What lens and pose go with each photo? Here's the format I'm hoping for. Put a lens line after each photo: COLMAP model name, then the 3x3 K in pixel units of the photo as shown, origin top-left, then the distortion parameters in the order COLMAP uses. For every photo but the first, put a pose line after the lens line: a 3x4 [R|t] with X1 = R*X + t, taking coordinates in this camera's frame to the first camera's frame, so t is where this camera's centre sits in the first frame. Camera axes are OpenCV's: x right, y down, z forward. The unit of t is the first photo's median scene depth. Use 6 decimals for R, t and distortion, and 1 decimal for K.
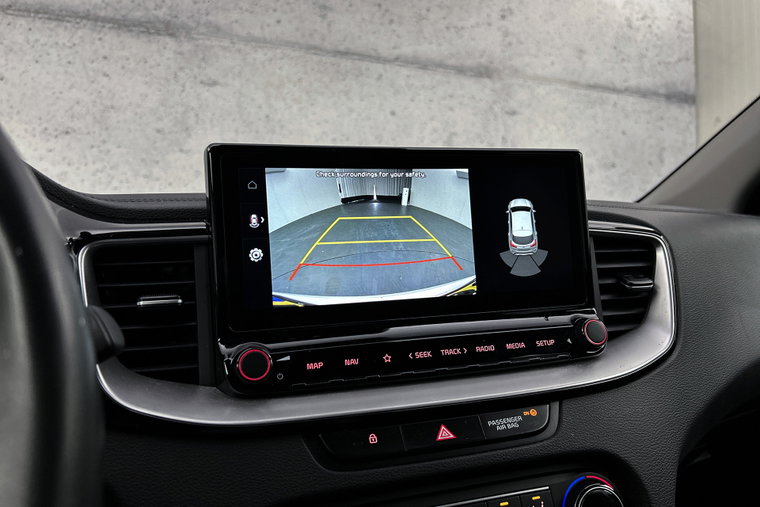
lens RADIAL K [[584.3, 0, 379.4], [0, 584.3, 259.2], [0, 0, 1]] dist [0.084357, -0.122001]
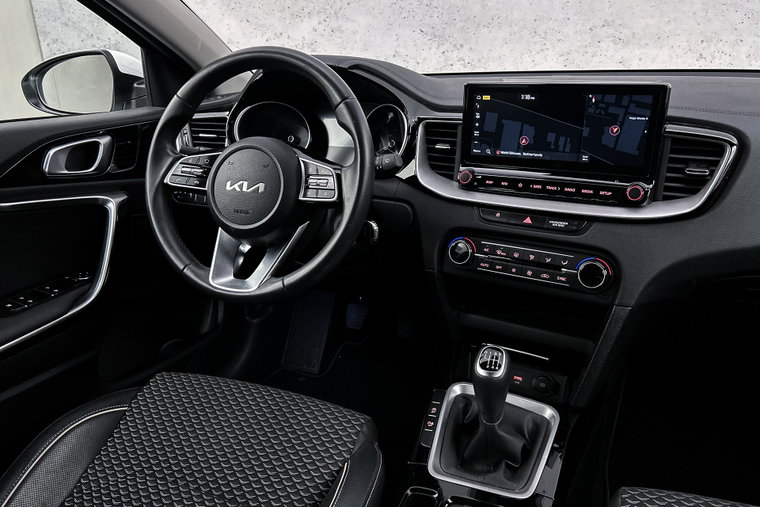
lens RADIAL K [[584.3, 0, 379.4], [0, 584.3, 259.2], [0, 0, 1]] dist [0.084357, -0.122001]
pose [[0.652580, 0.288706, -0.700563, 1.350877], [-0.005660, 0.926399, 0.376502, -0.424104], [0.757699, -0.241732, 0.606183, -0.875485]]
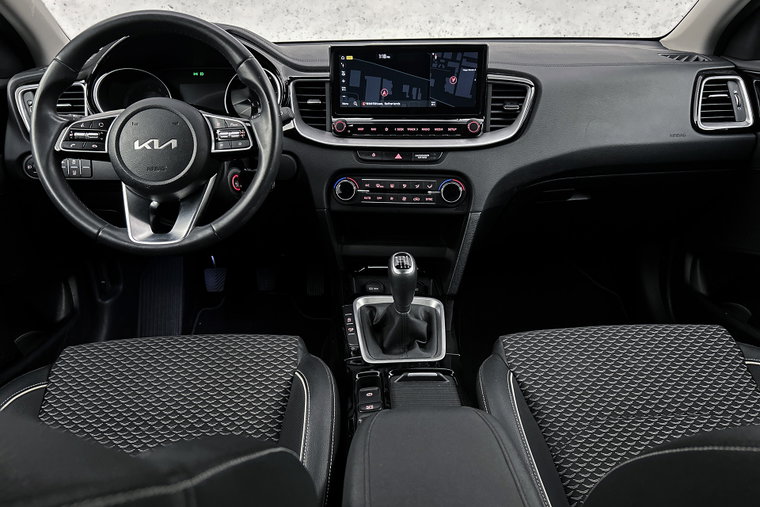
lens RADIAL K [[582.7, 0, 379.9], [0, 582.7, 263.2], [0, 0, 1]] dist [0.117048, -0.244948]
pose [[0.911050, 0.186930, -0.367484, 1.149483], [-0.026374, 0.915910, 0.400516, -0.370976], [0.411451, -0.355198, 0.839370, -1.618156]]
